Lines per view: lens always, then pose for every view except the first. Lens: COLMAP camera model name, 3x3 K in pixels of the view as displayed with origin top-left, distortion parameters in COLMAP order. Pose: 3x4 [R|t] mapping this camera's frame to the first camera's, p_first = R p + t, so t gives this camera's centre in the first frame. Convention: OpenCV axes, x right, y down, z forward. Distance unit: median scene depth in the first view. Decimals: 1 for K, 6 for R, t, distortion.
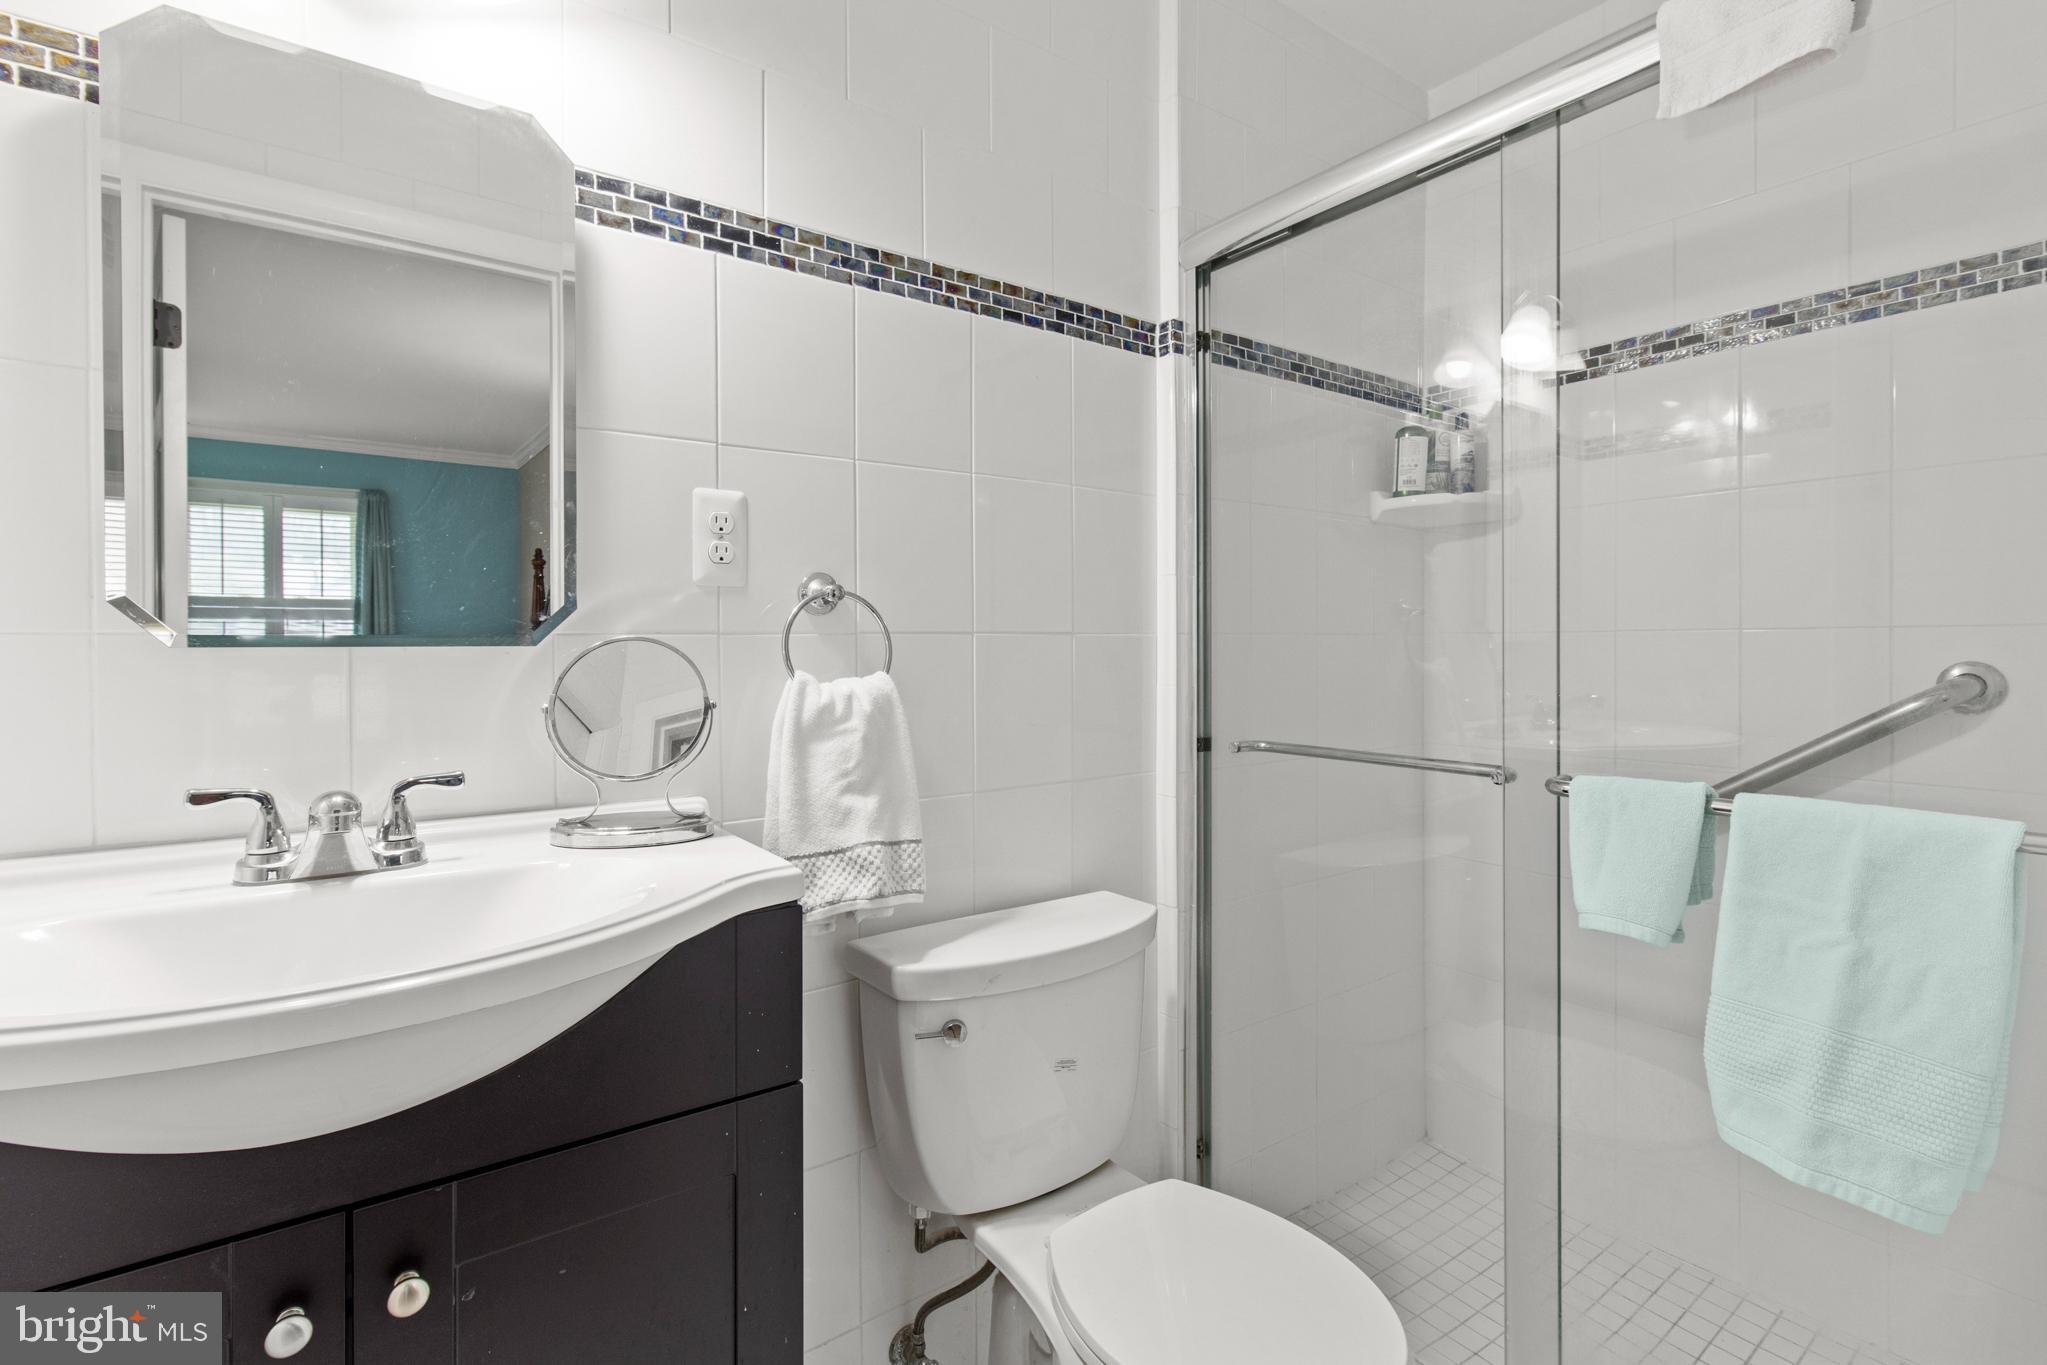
lens RADIAL K [[977.7, 0, 1024.6], [0, 977.7, 645.9], [0, 0, 1]] dist [0.001678, 0.000879]
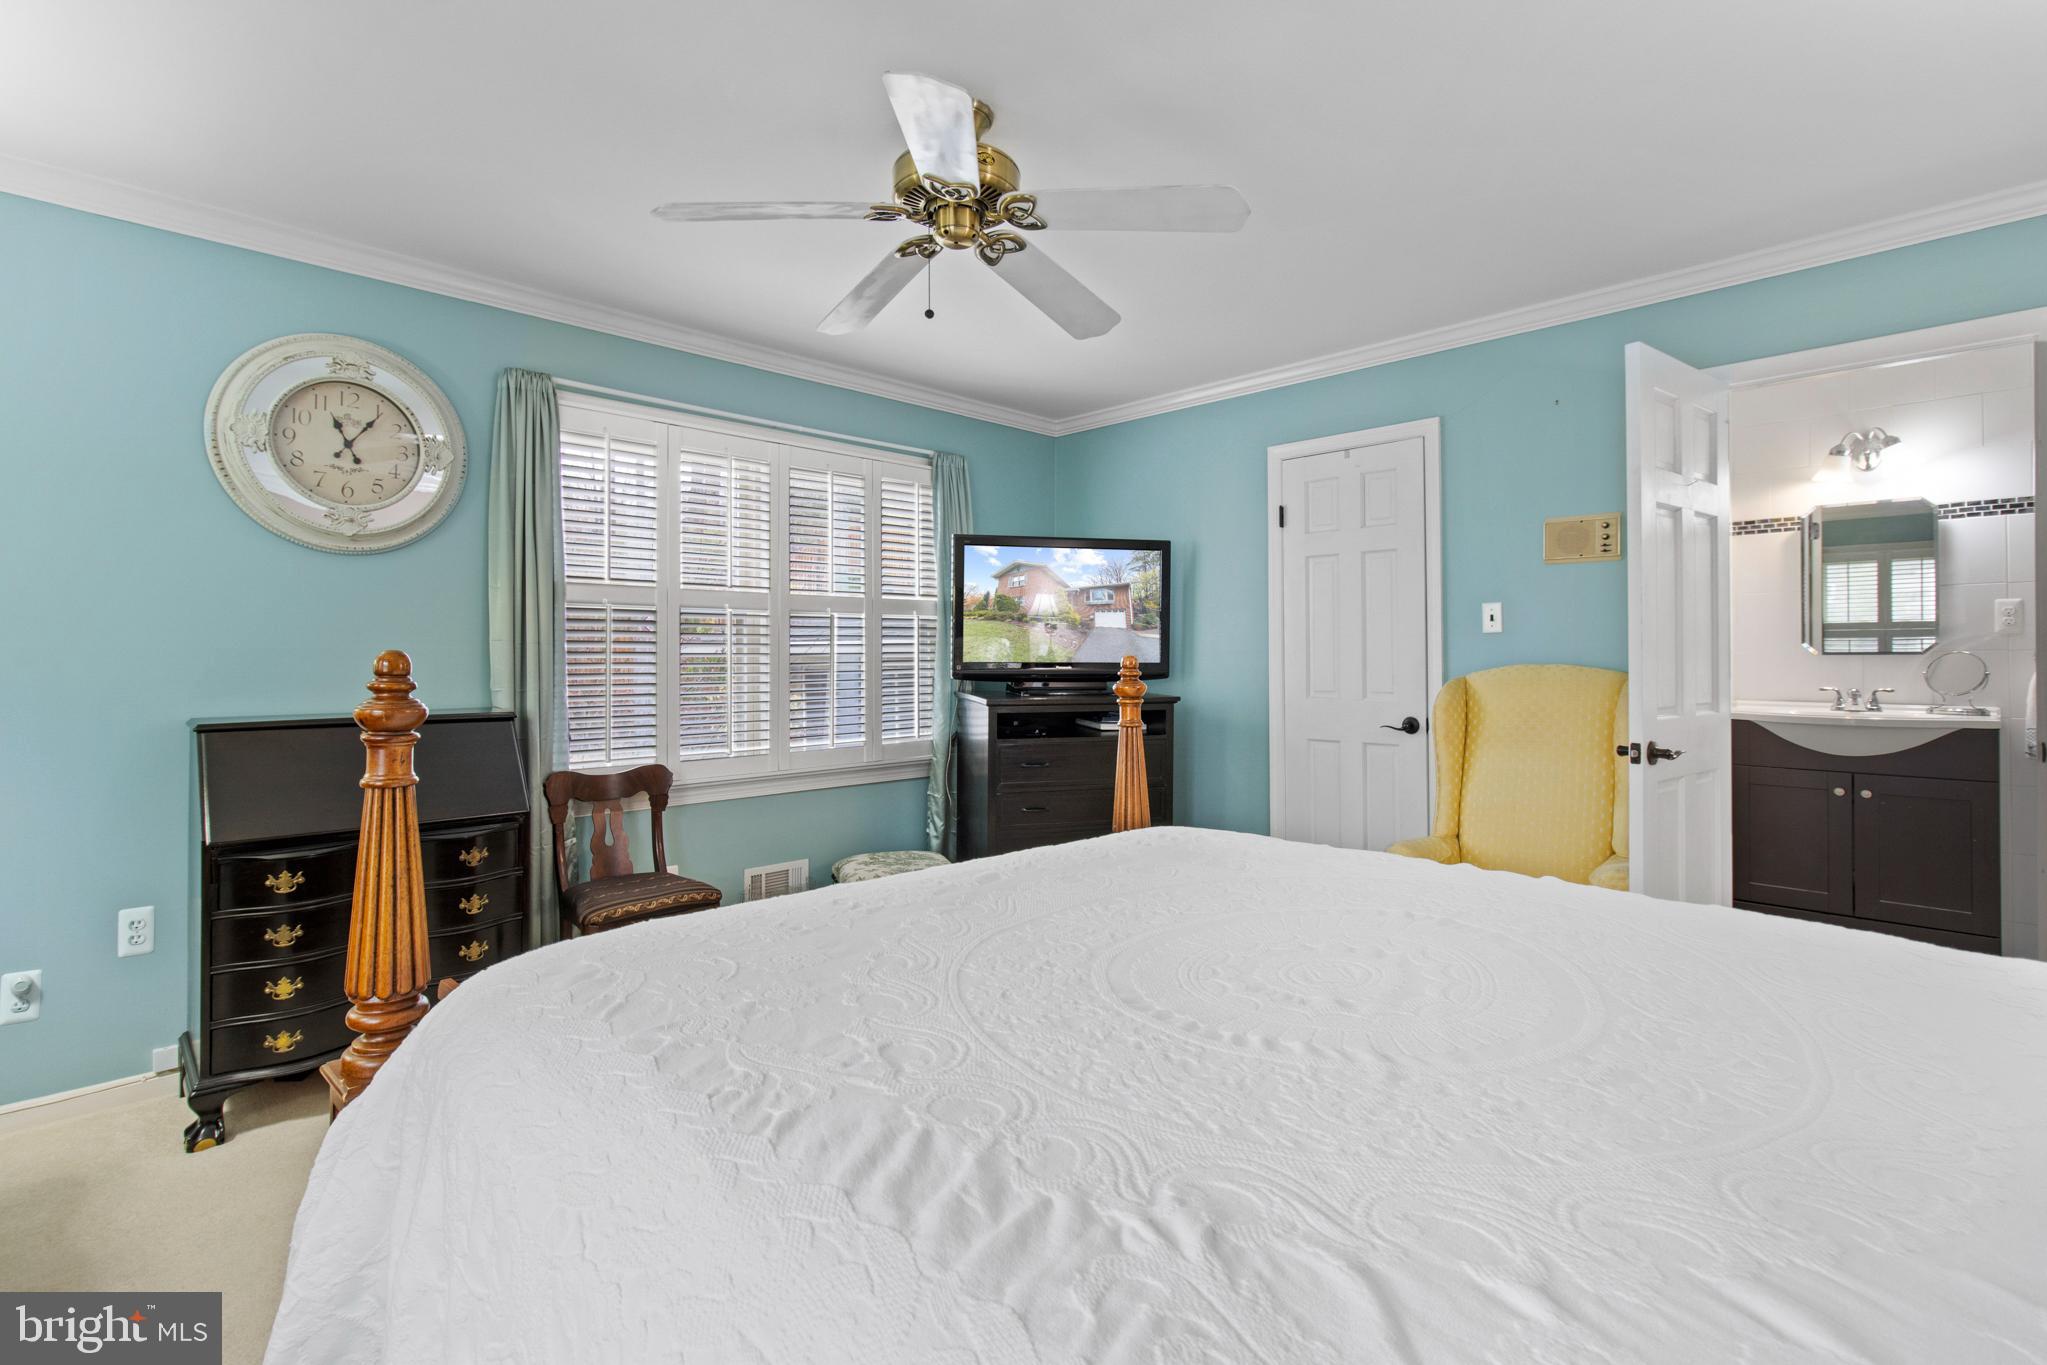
lens RADIAL K [[943.8, 0, 1018.8], [0, 943.8, 673.9], [0, 0, 1]] dist [0.002067, 0.000414]
pose [[0.157130, 0.009356, -0.987534, 0.411675], [0.006297, 0.999925, 0.010475, 0.002378], [0.987558, -0.007865, 0.157060, -0.477800]]
